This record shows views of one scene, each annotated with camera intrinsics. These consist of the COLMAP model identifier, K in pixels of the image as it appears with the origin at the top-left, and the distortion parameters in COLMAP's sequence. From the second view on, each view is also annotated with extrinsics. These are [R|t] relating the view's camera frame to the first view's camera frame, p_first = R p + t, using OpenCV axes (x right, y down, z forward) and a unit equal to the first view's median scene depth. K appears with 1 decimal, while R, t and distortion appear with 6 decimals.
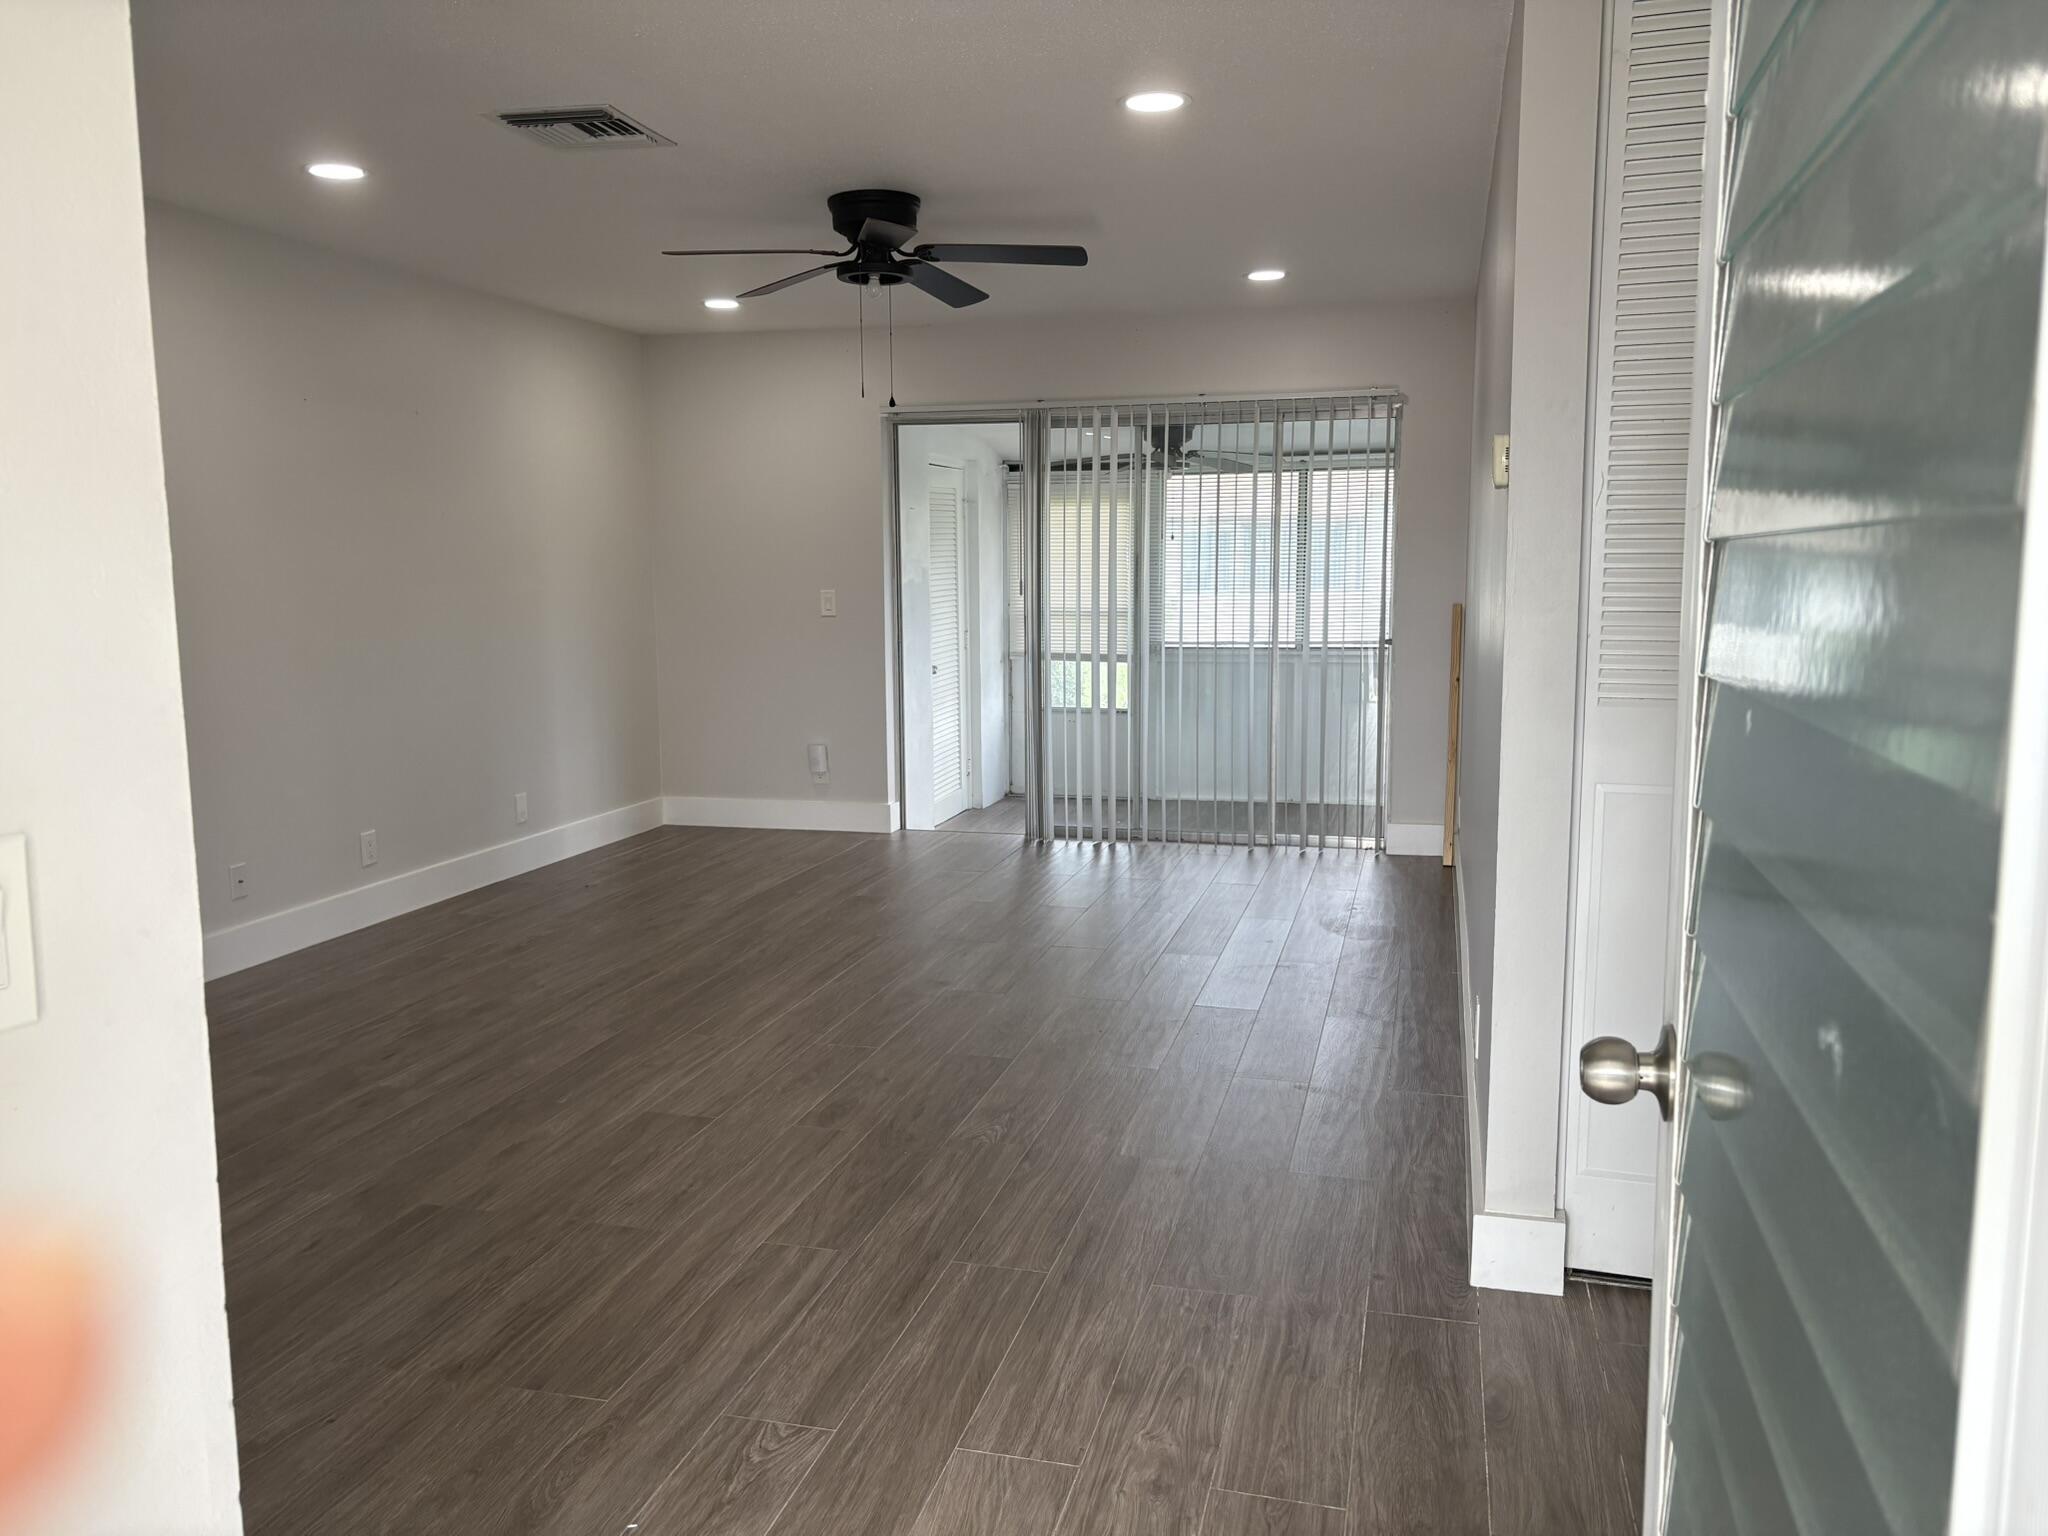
lens RADIAL K [[1543.6, 0, 1014.6], [0, 1543.6, 760.2], [0, 0, 1]] dist [0.199914, -0.563035]
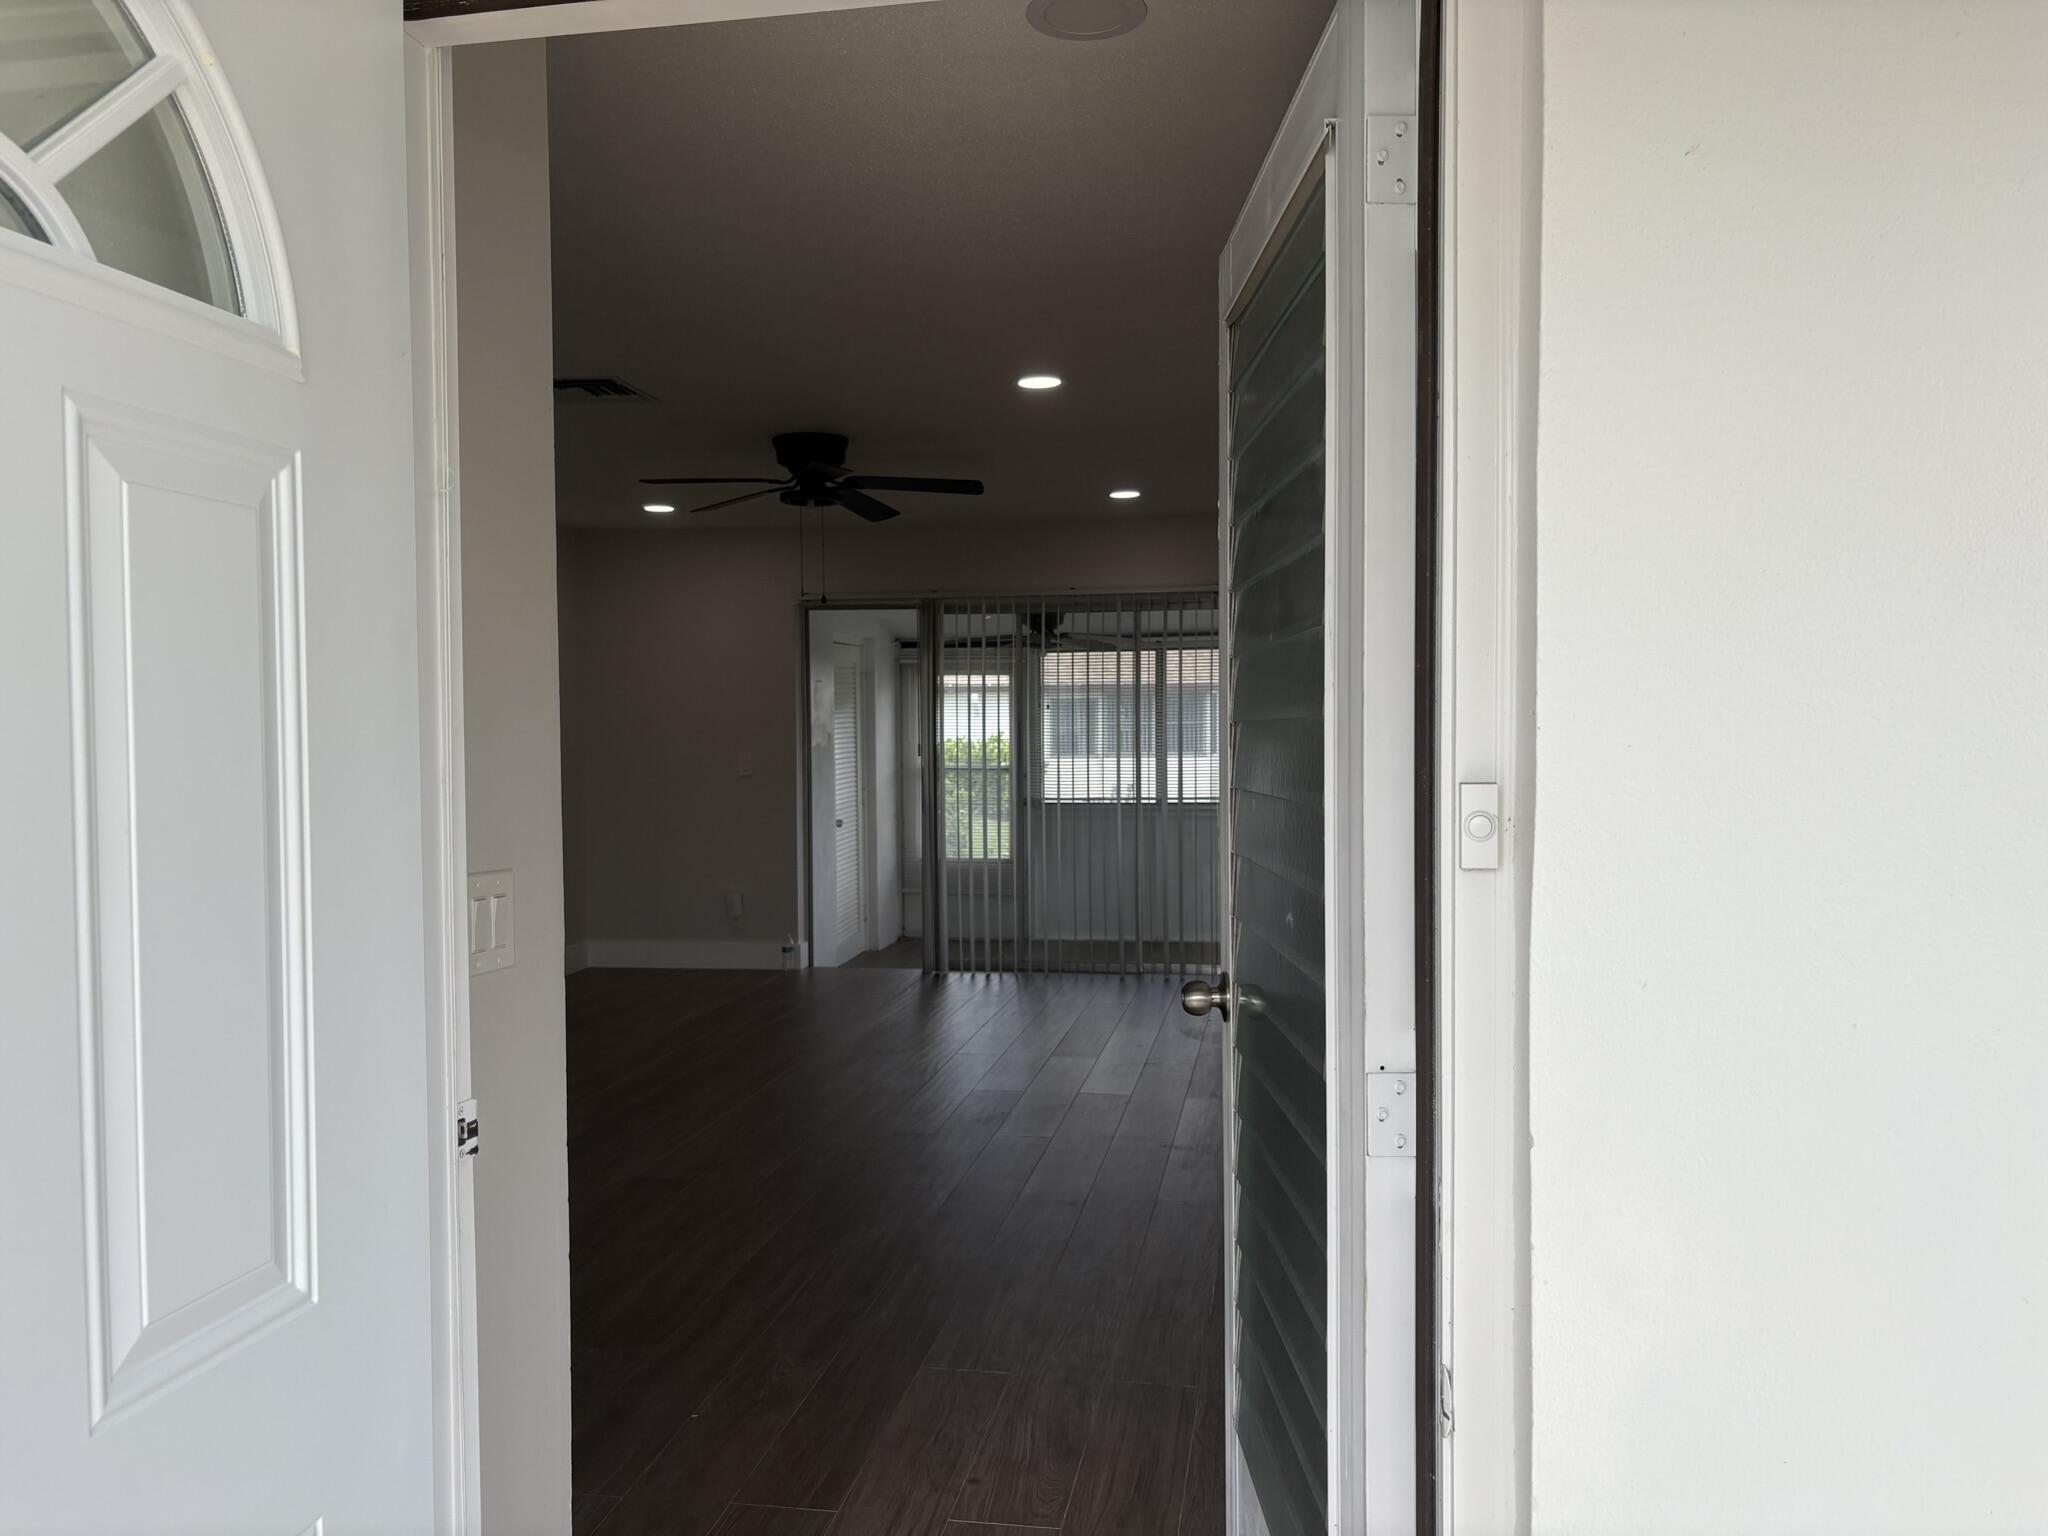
lens RADIAL K [[1547.3, 0, 1027.9], [0, 1547.3, 769.1], [0, 0, 1]] dist [0.002241, -0.002031]
pose [[0.995547, -0.003466, 0.094200, -0.023139], [0.012882, 0.994950, -0.099542, 0.017169], [-0.093379, 0.100312, 0.990564, -0.134994]]
